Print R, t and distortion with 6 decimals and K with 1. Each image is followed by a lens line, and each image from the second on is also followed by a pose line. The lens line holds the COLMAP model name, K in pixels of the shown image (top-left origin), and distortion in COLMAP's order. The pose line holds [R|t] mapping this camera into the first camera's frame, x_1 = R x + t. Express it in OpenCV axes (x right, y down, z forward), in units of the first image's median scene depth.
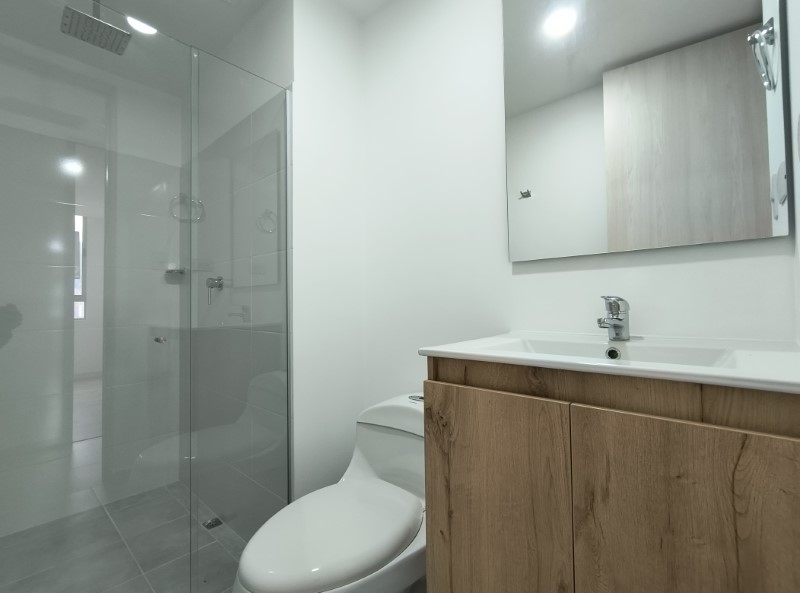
lens RADIAL K [[368.1, 0, 400.0], [0, 368.1, 296.5], [0, 0, 1]] dist [-0.001746, 0.000244]
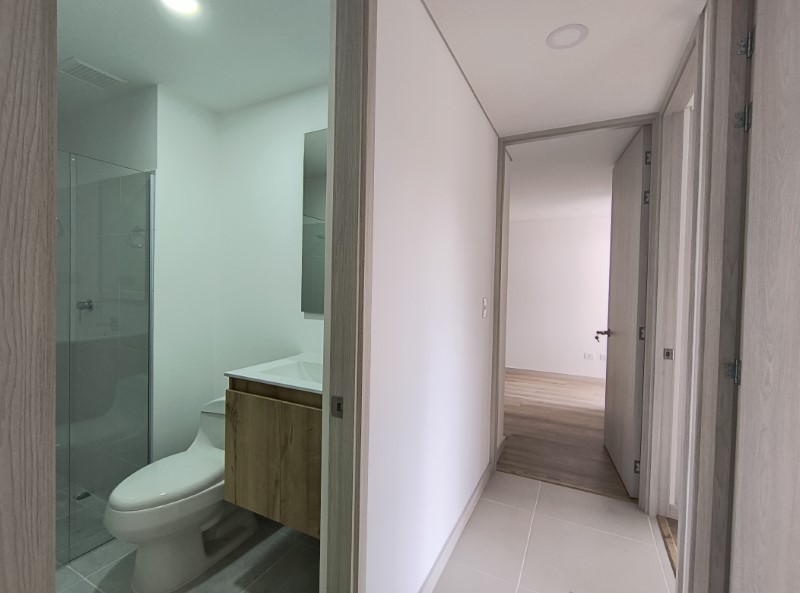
lens RADIAL K [[368.1, 0, 400.0], [0, 368.1, 296.5], [0, 0, 1]] dist [-0.001746, 0.000244]
pose [[0.964204, 0.029377, 0.263530, 0.401870], [-0.043323, 0.997942, 0.047264, -0.363469], [-0.261600, -0.056989, 0.963493, -0.983565]]
